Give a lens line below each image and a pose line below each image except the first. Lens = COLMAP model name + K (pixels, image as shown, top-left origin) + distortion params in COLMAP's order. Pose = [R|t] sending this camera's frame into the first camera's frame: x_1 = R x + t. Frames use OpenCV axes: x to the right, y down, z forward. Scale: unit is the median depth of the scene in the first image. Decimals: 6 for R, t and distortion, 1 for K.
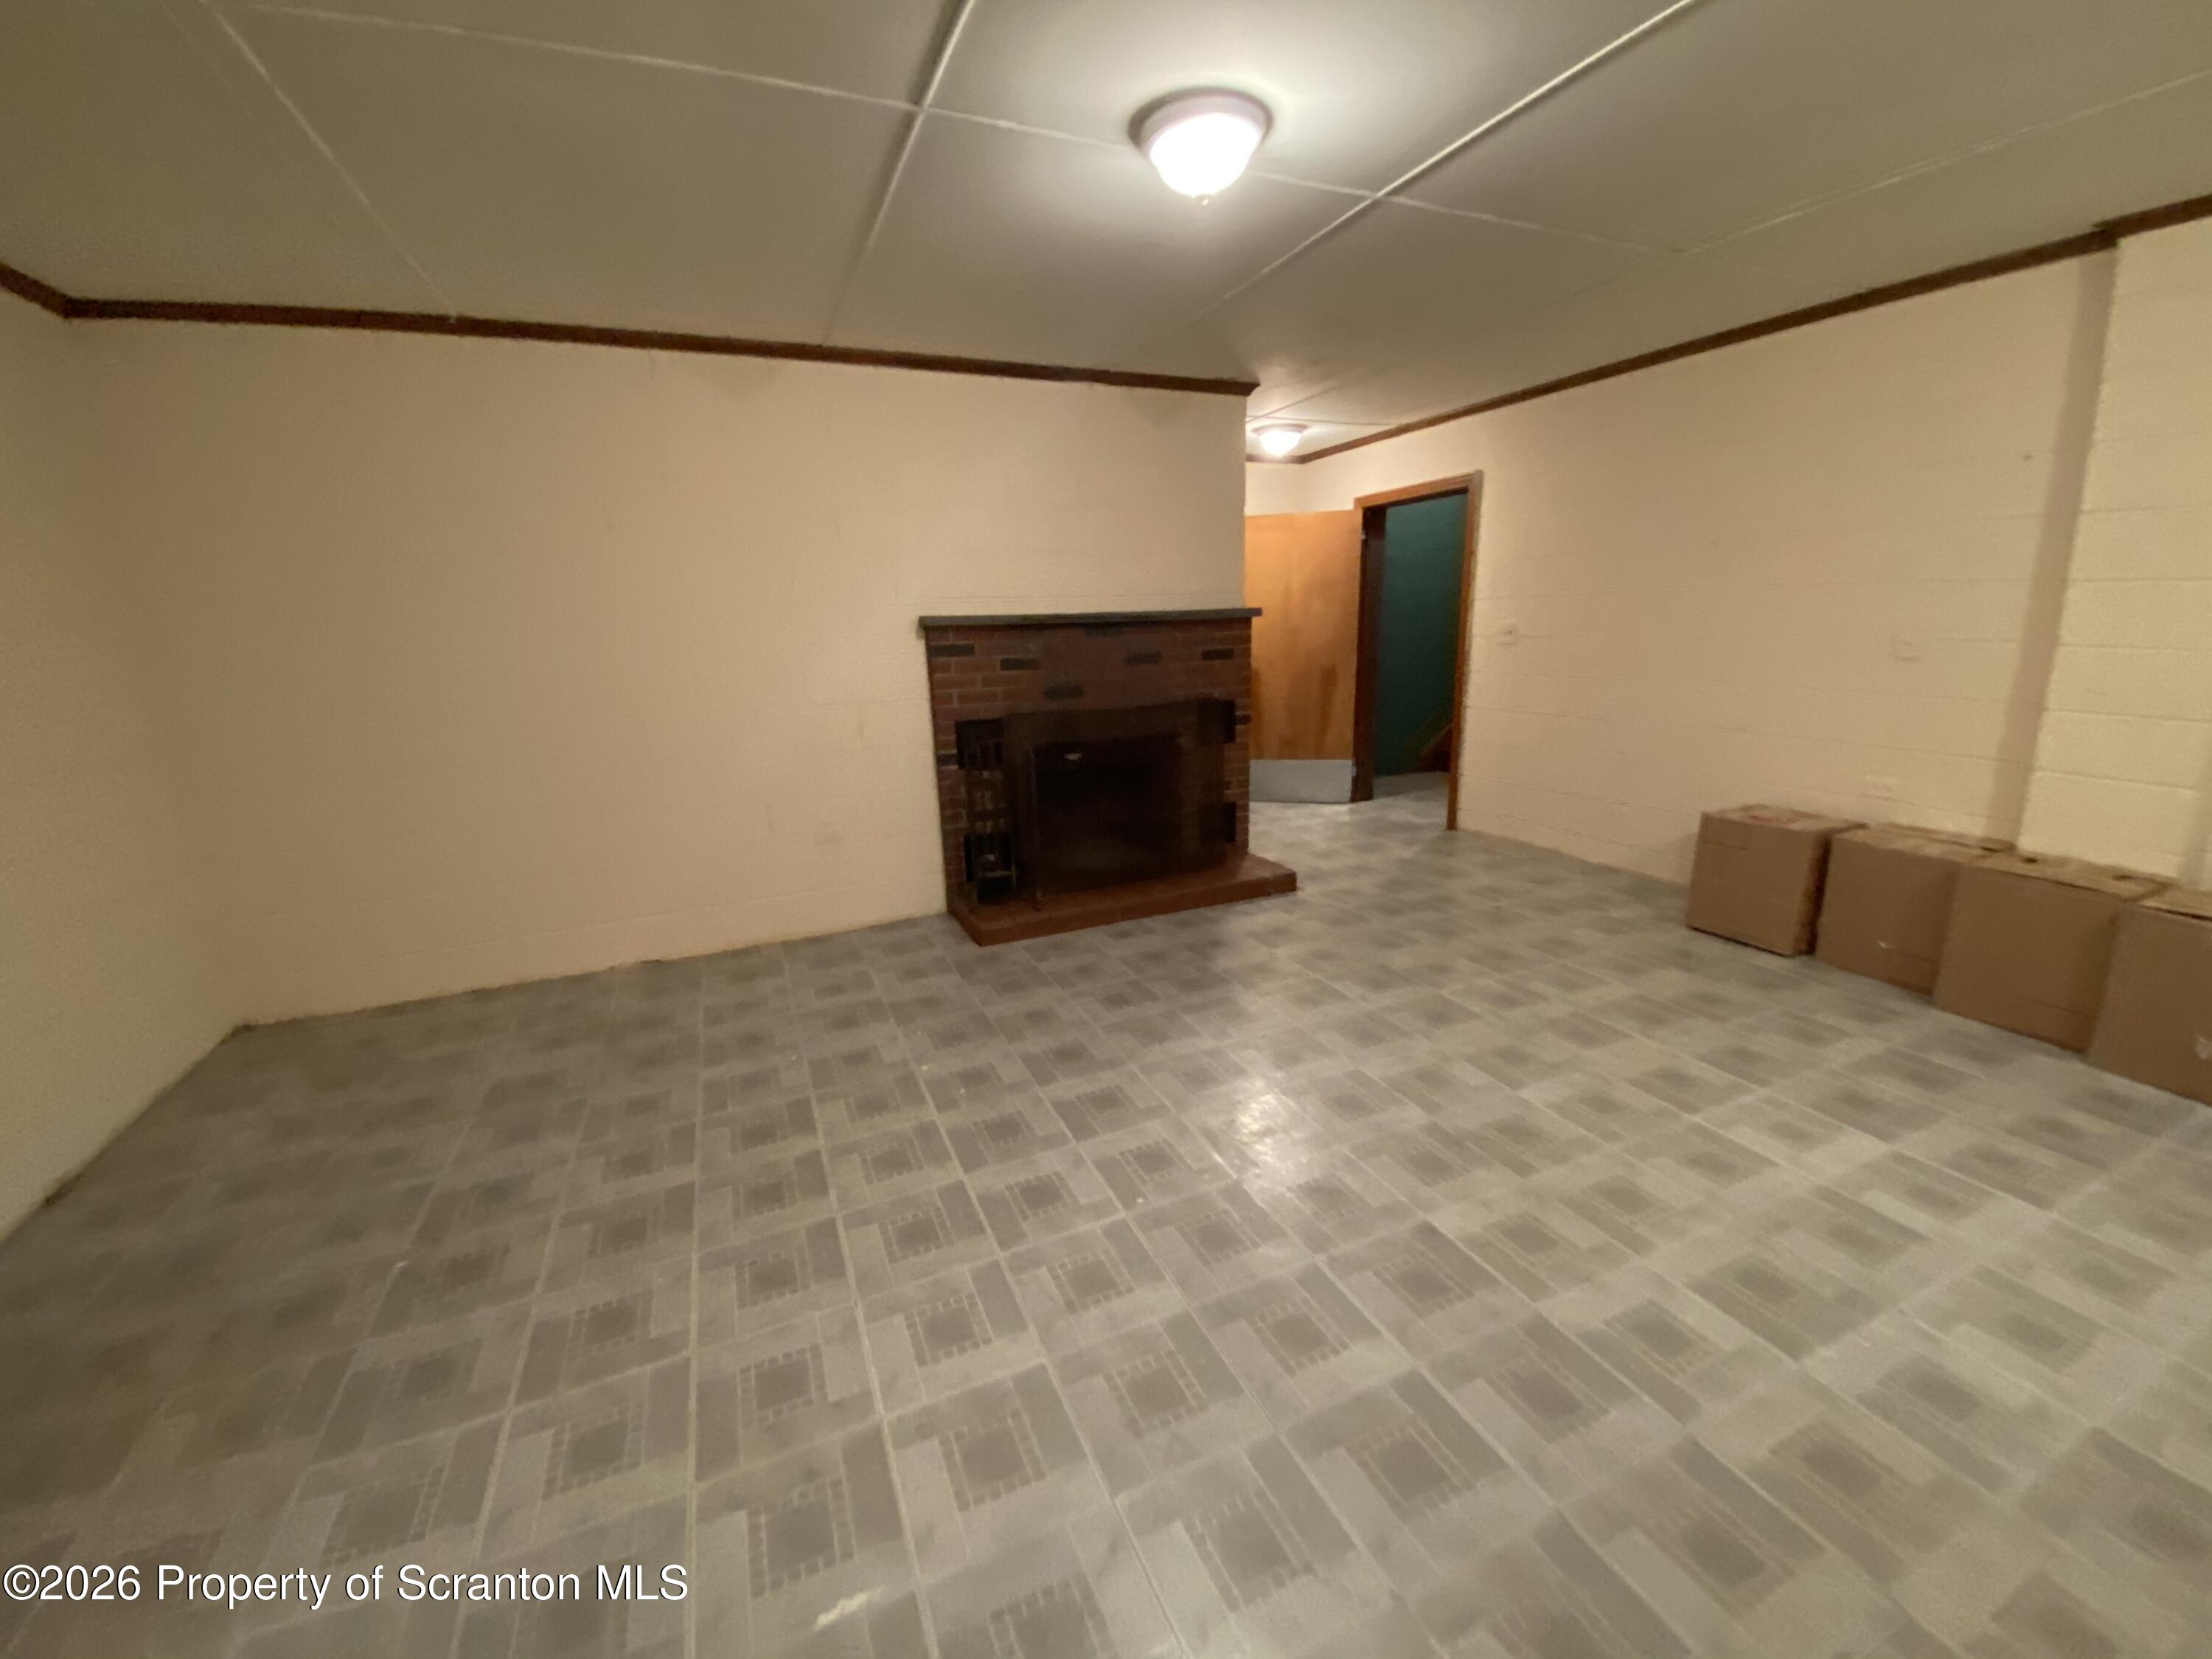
lens RADIAL K [[885.1, 0, 1097.3], [0, 885.1, 826.4], [0, 0, 1]] dist [0.034048, -0.024540]
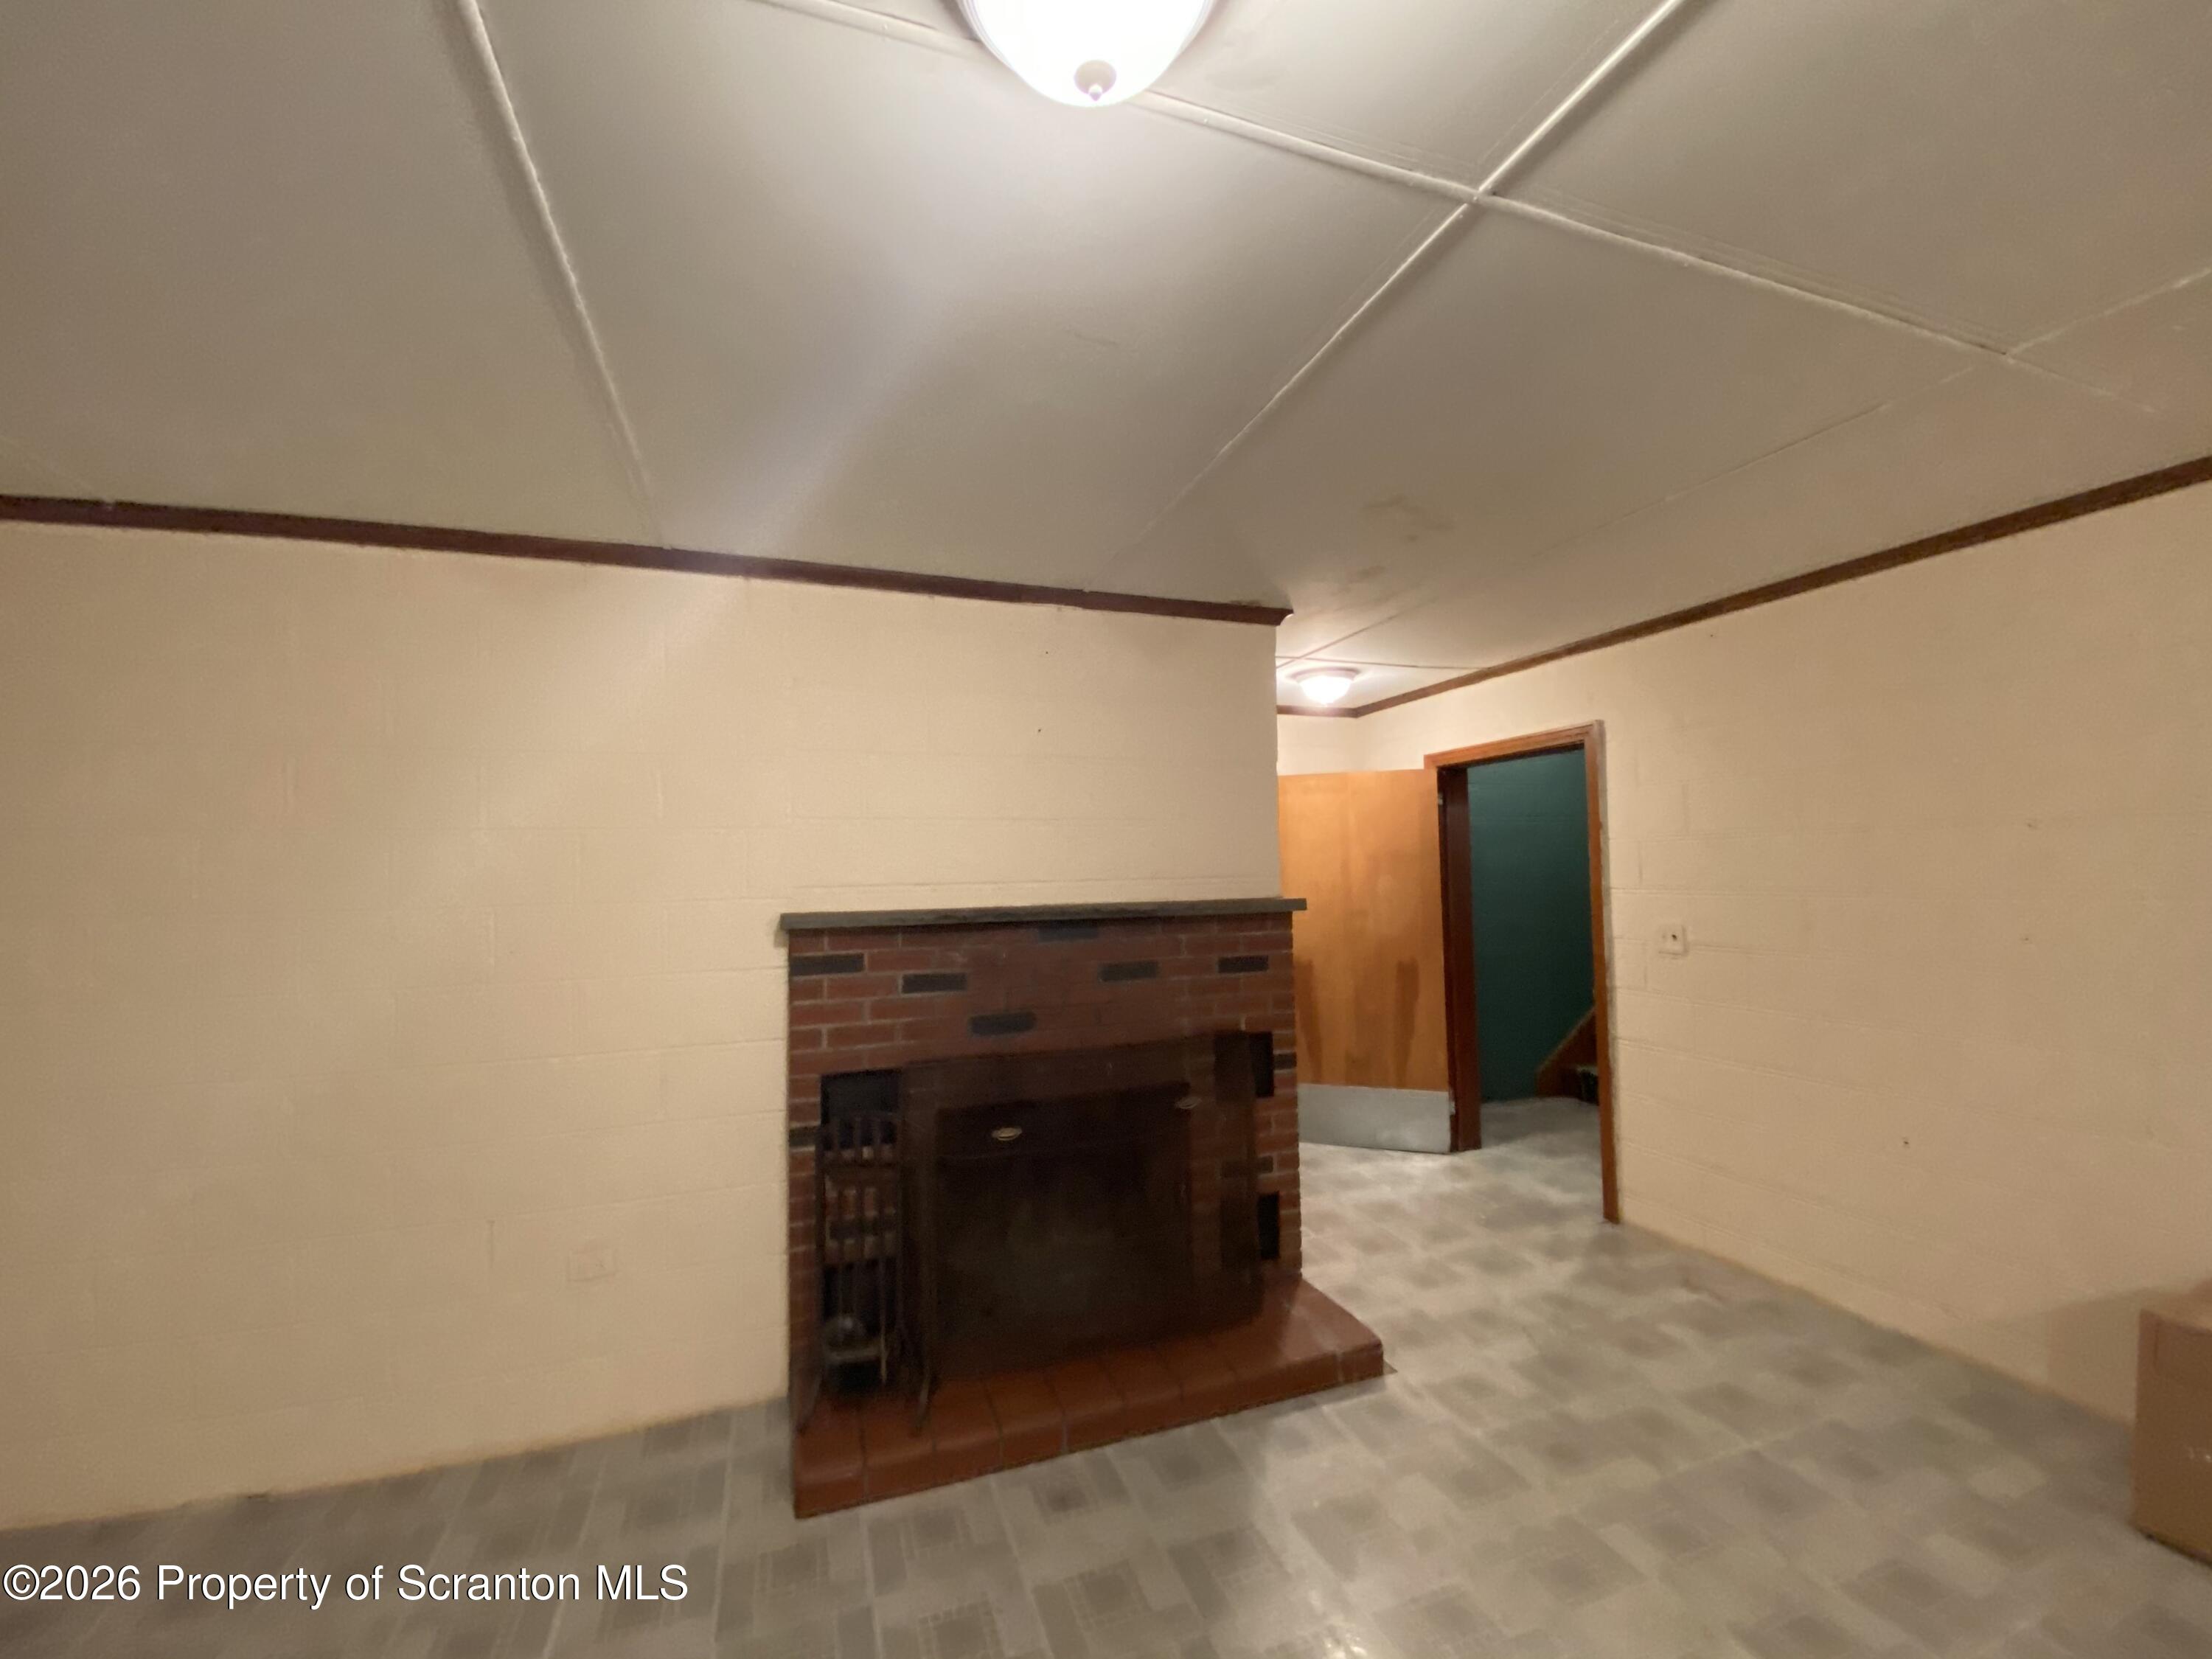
lens RADIAL K [[885.1, 0, 1097.3], [0, 885.1, 826.4], [0, 0, 1]] dist [0.034048, -0.024540]
pose [[0.997129, 0.010023, -0.075056, 0.072861], [-0.030255, 0.961382, -0.273551, -0.104719], [0.069415, 0.275036, 0.958925, 0.302984]]
